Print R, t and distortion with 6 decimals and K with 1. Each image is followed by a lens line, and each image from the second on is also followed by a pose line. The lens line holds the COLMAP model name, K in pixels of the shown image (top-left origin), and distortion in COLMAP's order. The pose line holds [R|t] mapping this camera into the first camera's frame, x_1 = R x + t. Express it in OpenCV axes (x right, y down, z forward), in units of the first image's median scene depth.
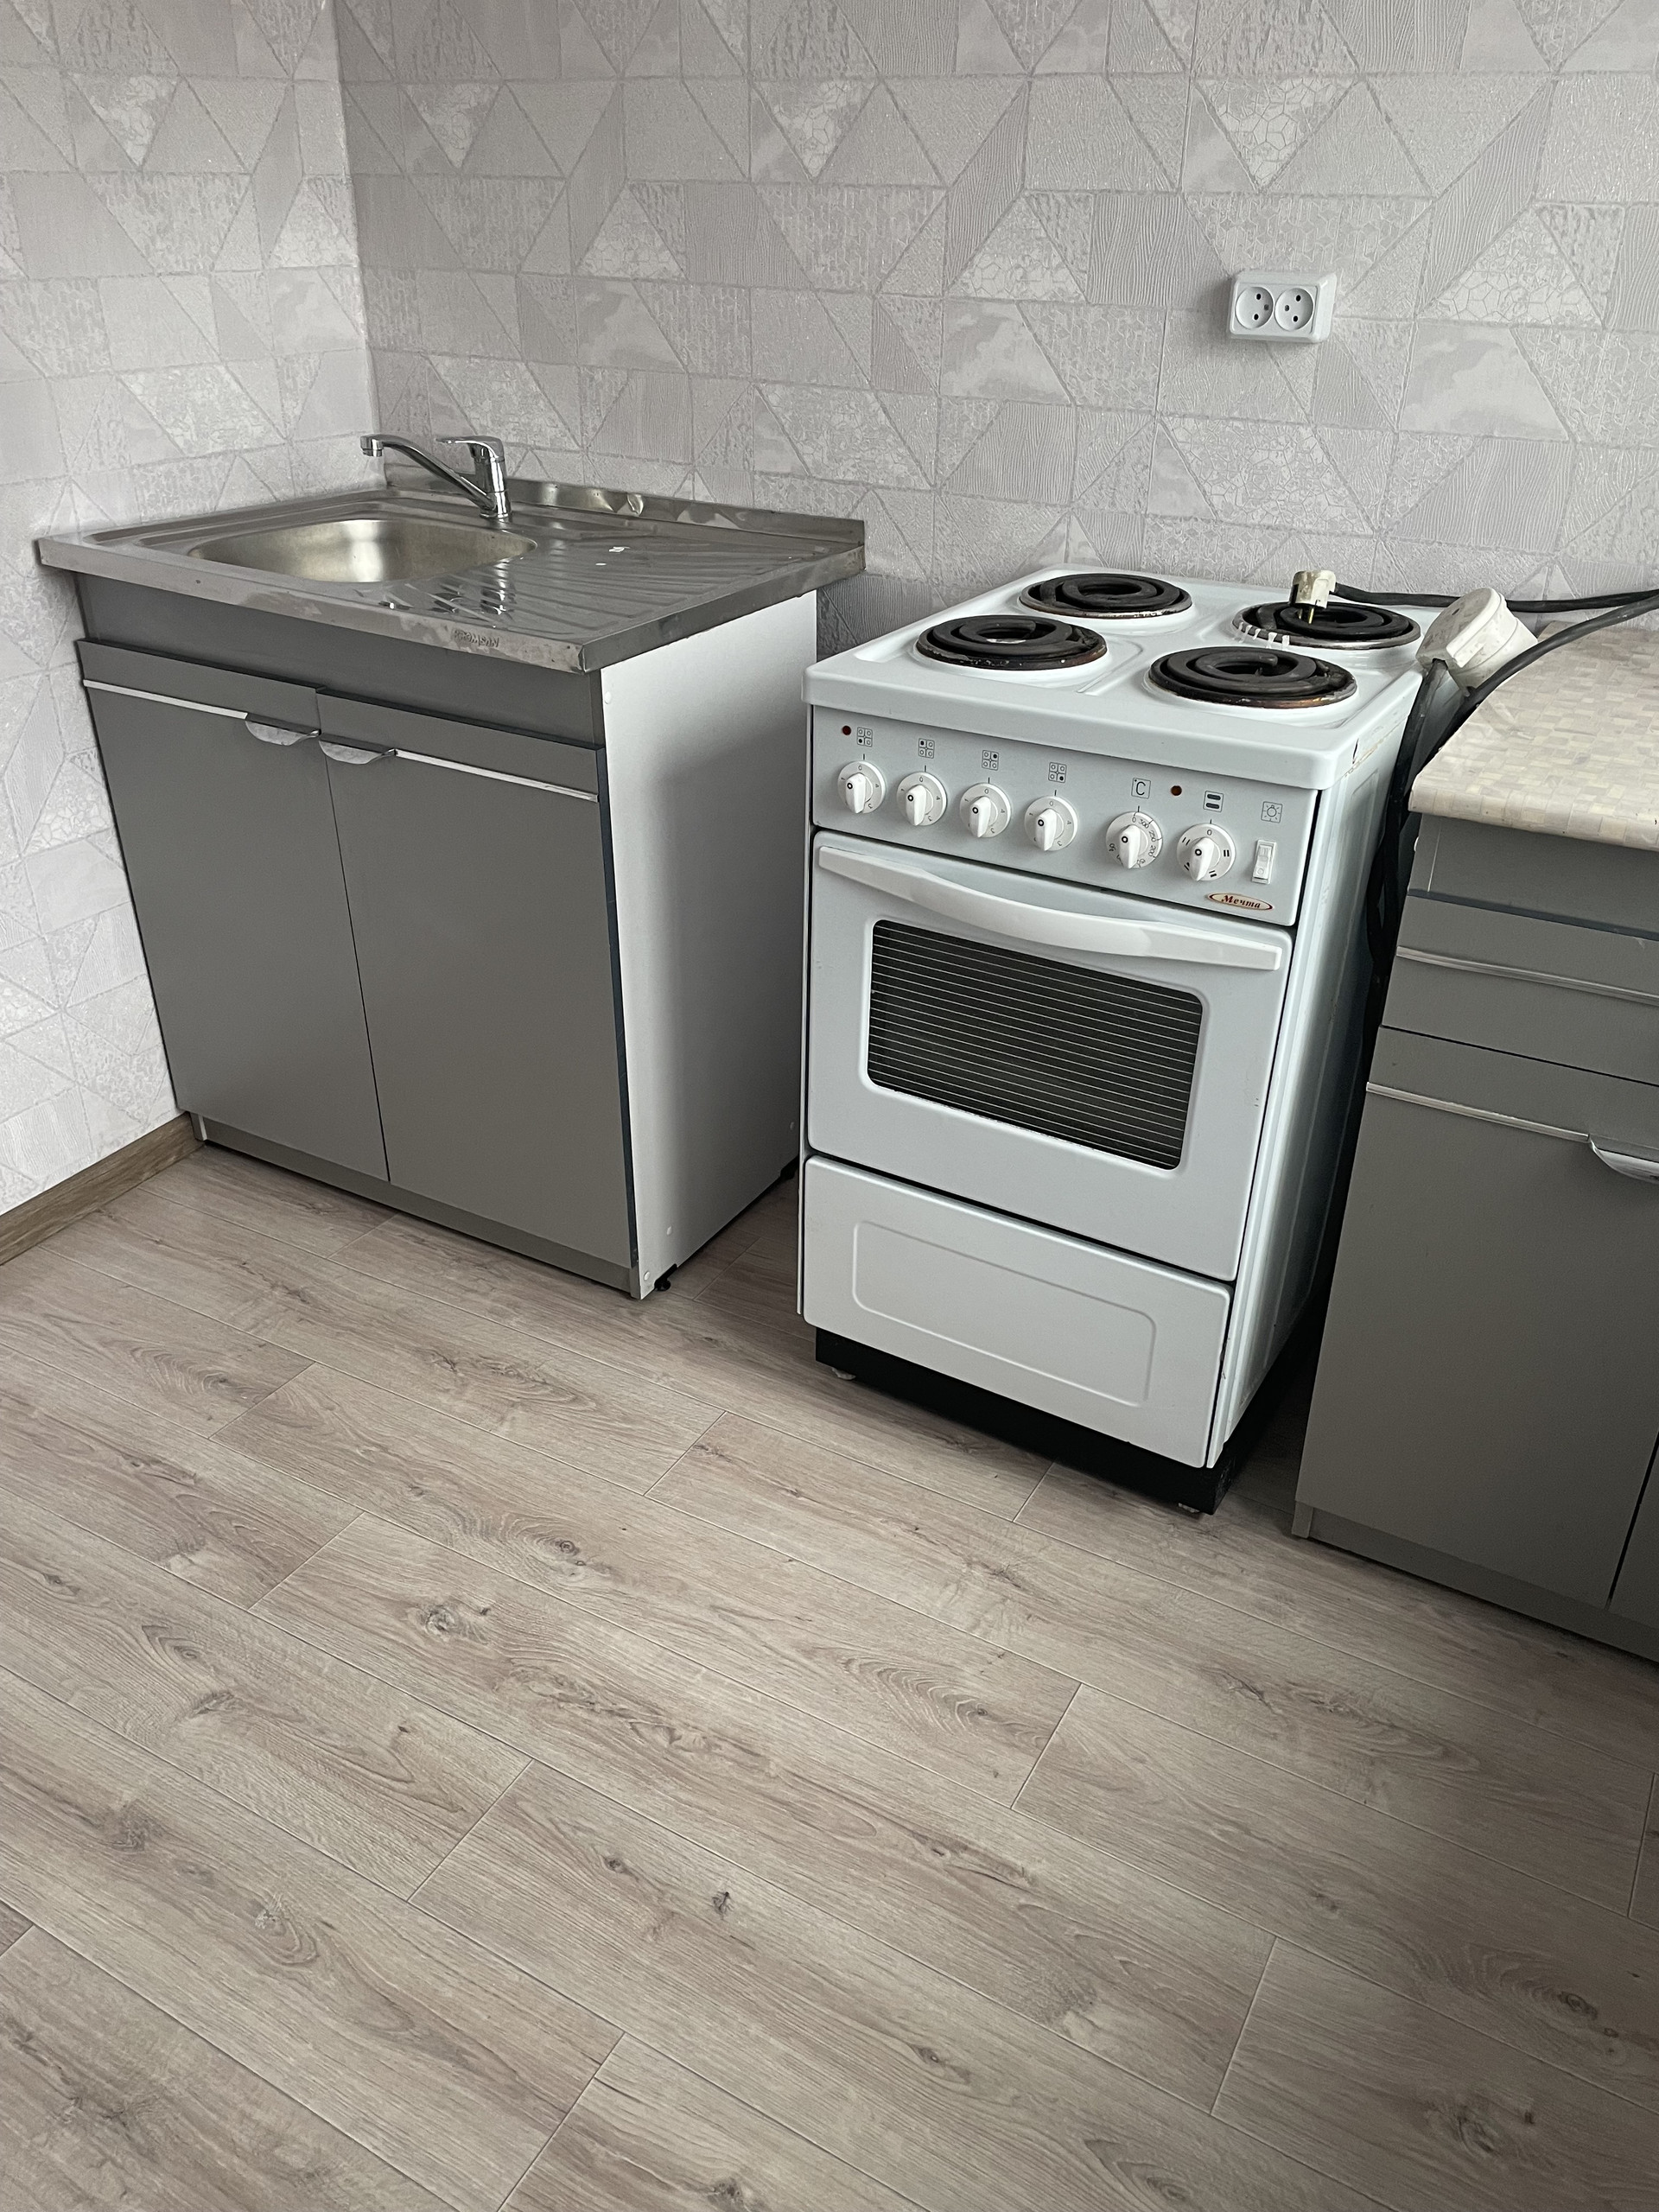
lens RADIAL K [[1672.5, 0, 827.9], [0, 1672.5, 1113.5], [0, 0, 1]] dist [0.094212, -0.117676]
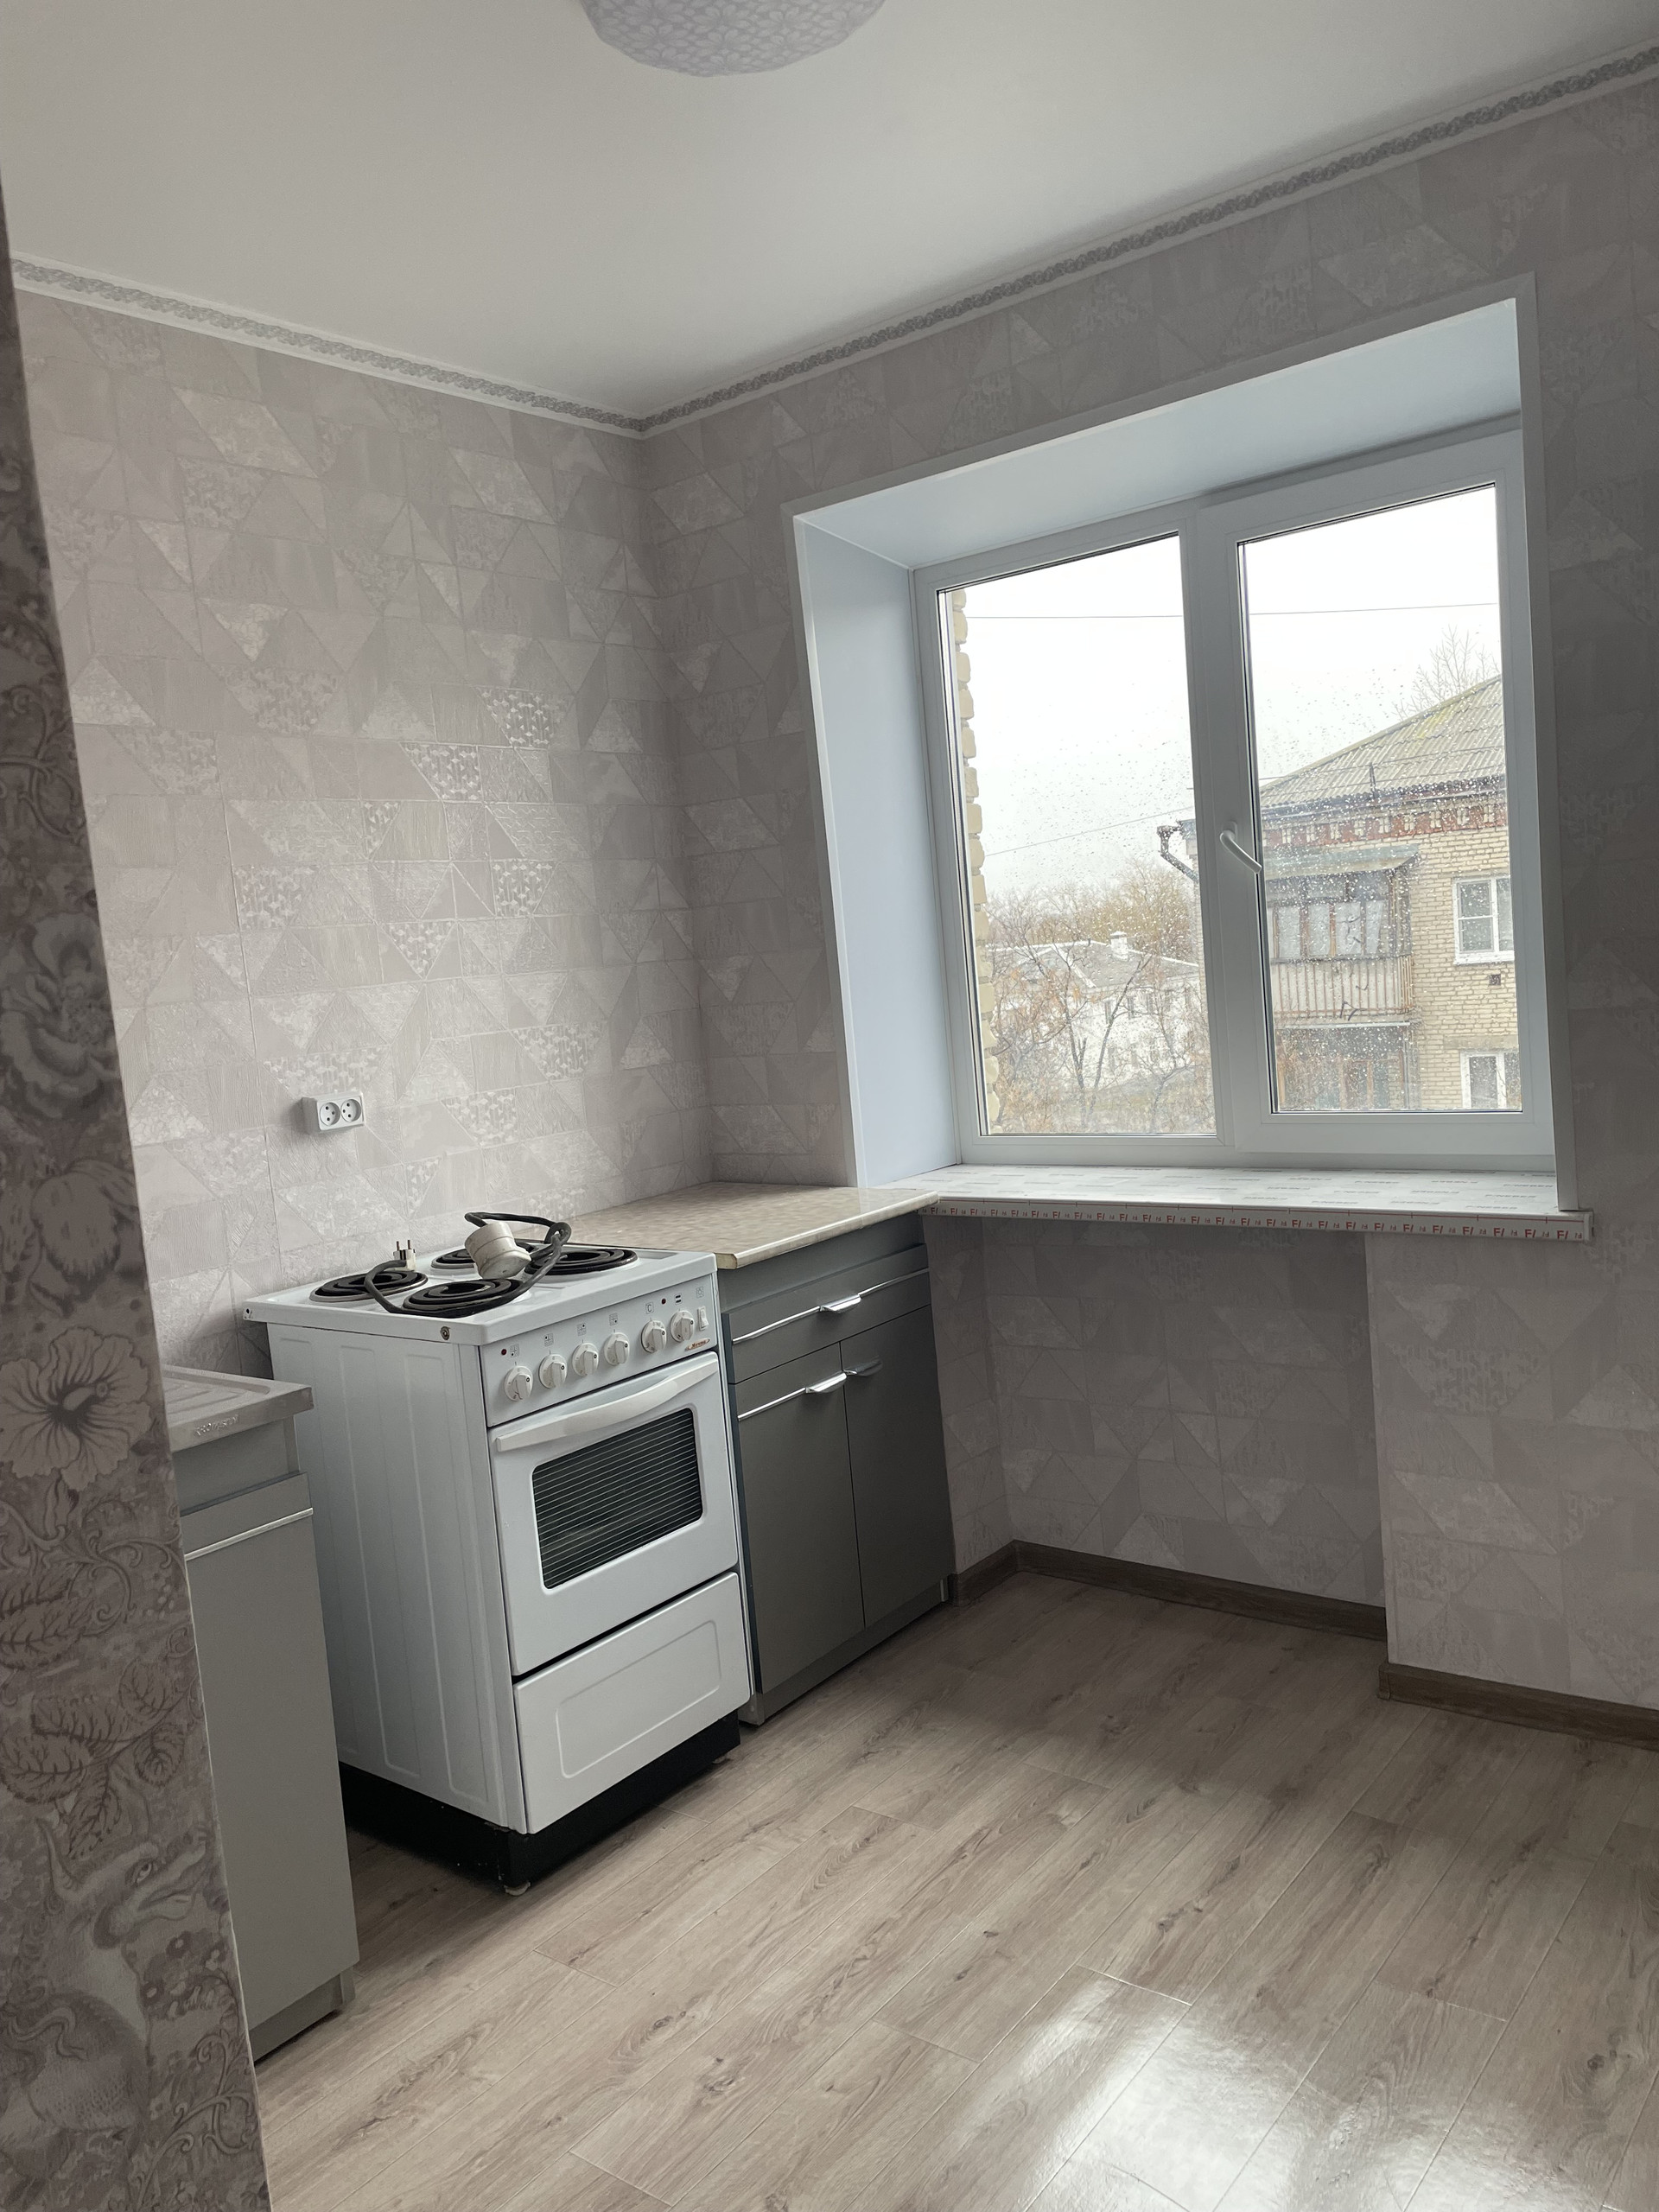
lens RADIAL K [[1672.5, 0, 827.9], [0, 1672.5, 1113.5], [0, 0, 1]] dist [0.094212, -0.117676]
pose [[0.139840, -0.124794, 0.982279, -1.262809], [0.561893, 0.826831, 0.025052, -0.248395], [-0.815304, 0.548432, 0.185745, 0.316318]]
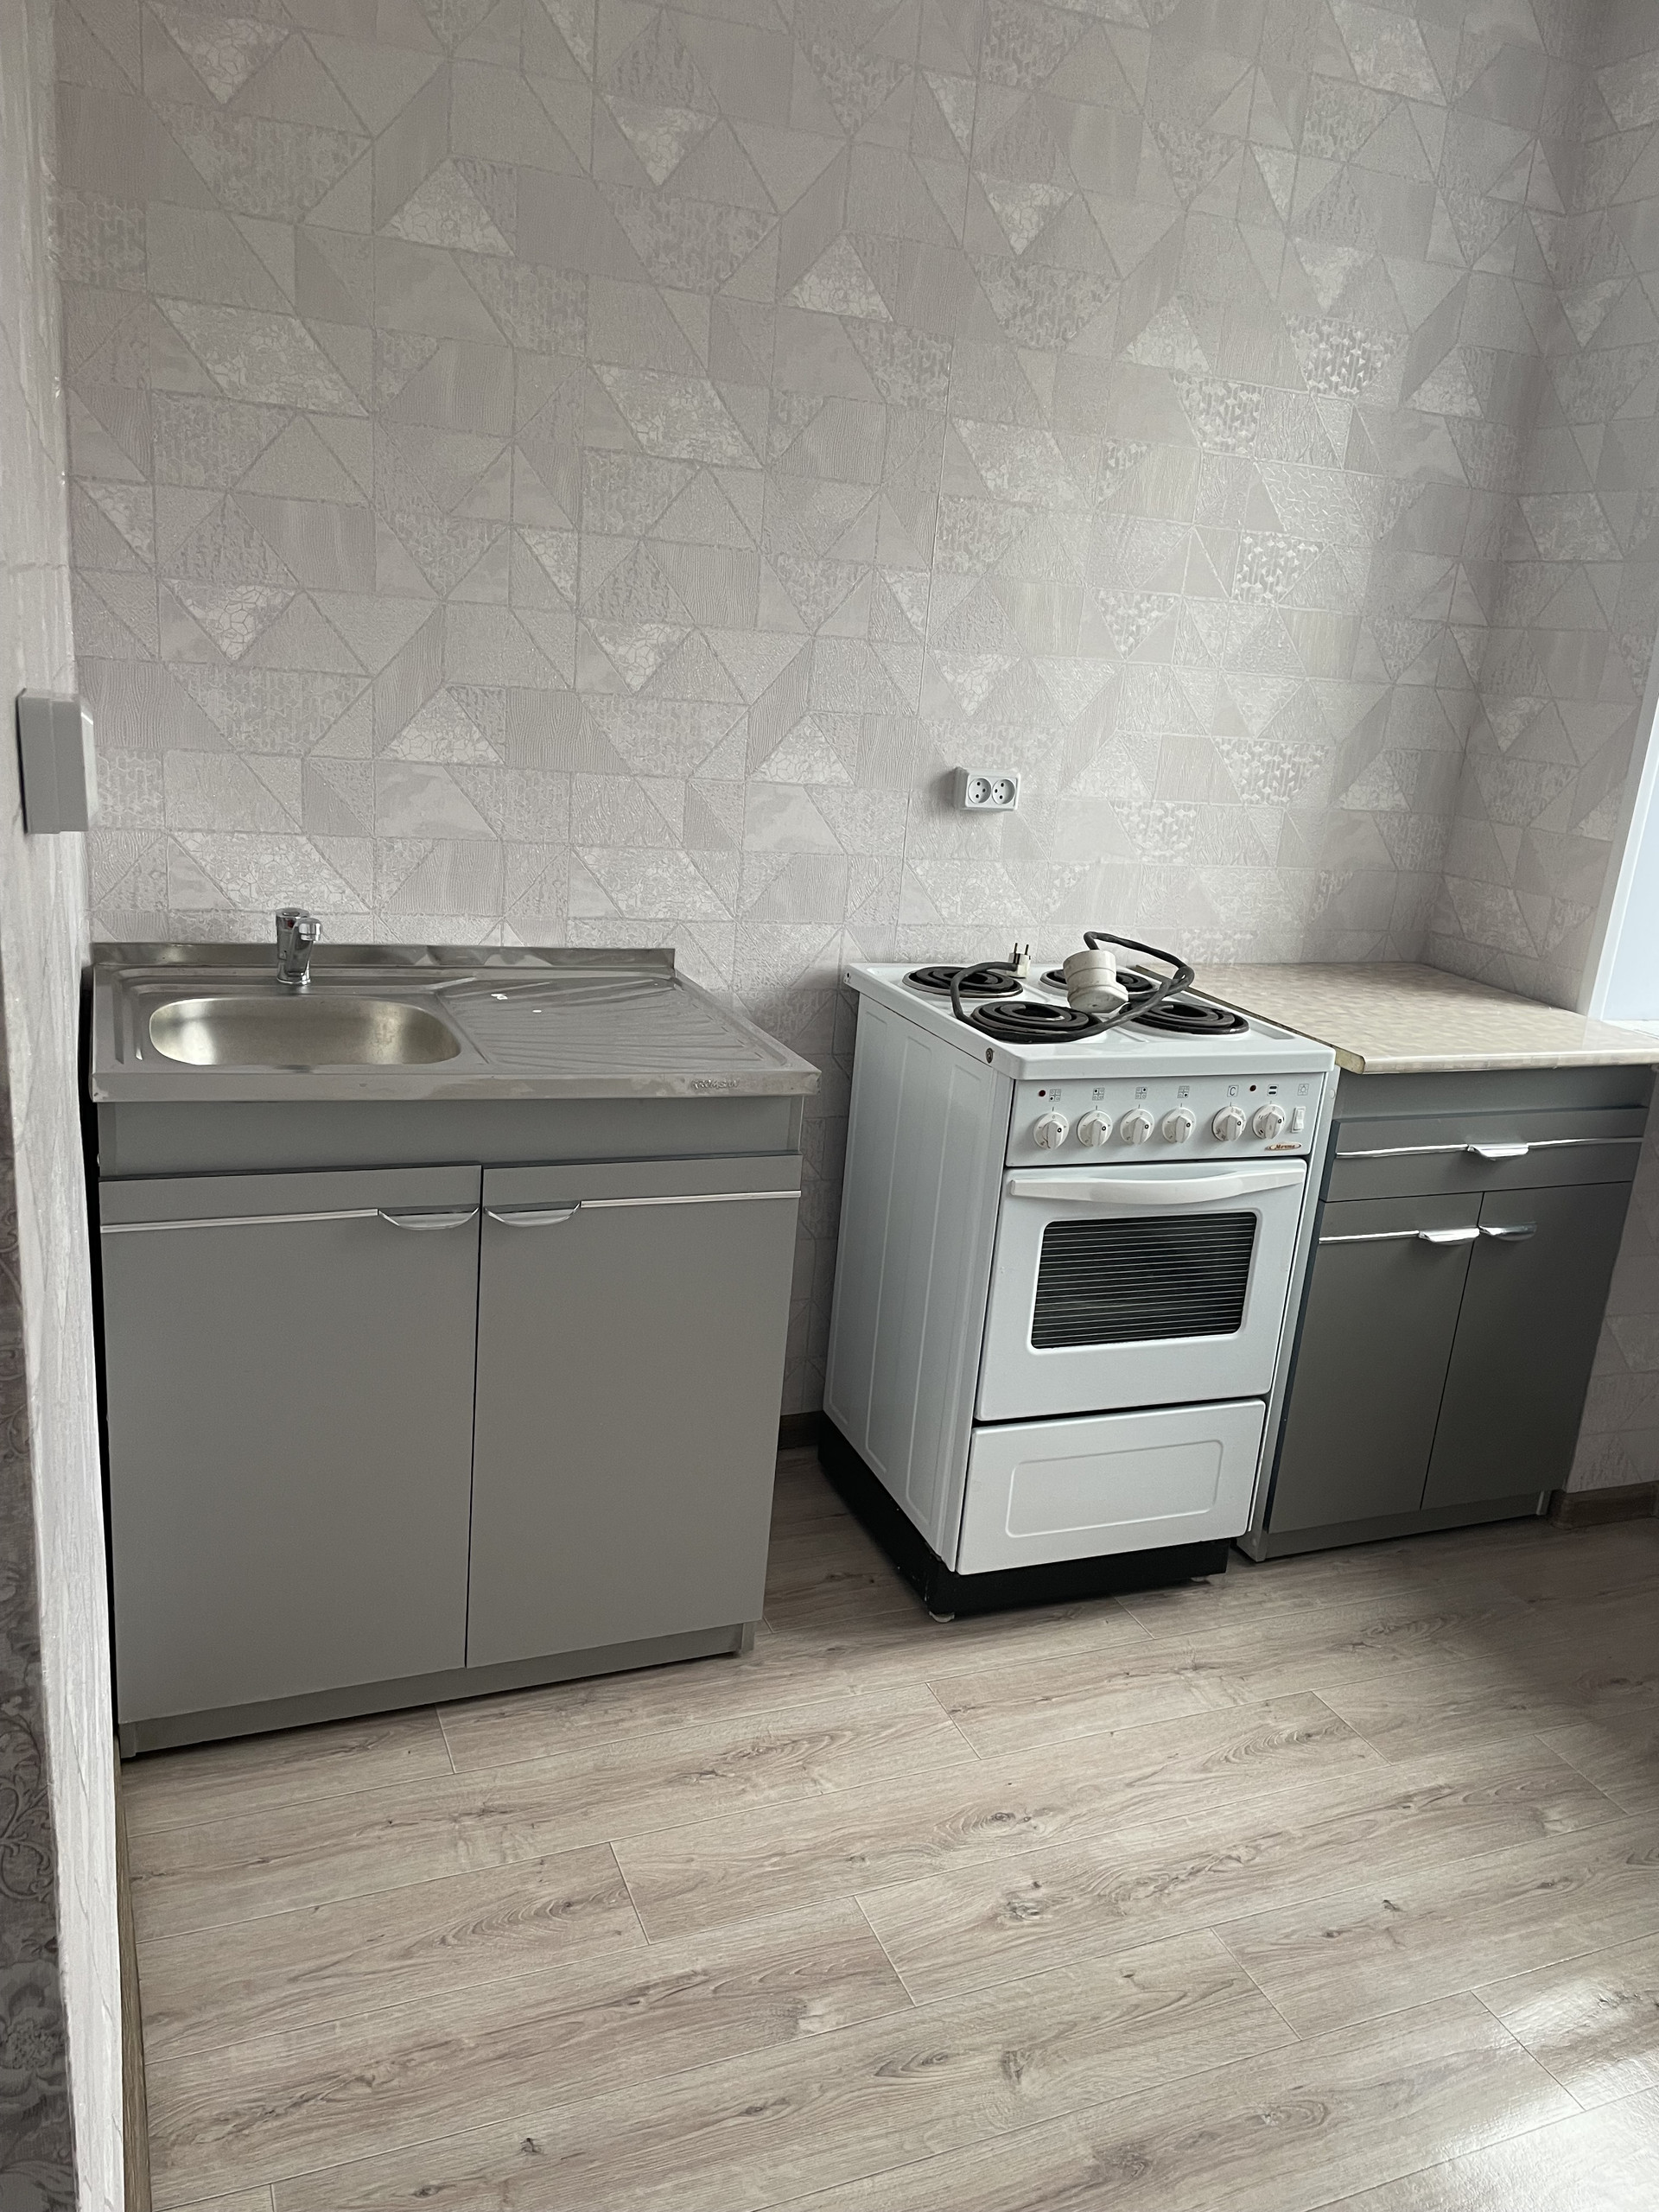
lens RADIAL K [[1674.1, 0, 844.0], [0, 1674.1, 1125.1], [0, 0, 1]] dist [0.097313, -0.123905]
pose [[0.606796, -0.186621, 0.772639, -1.028701], [0.319597, 0.947294, -0.022191, -0.199352], [-0.727775, 0.260399, 0.634457, 0.221934]]
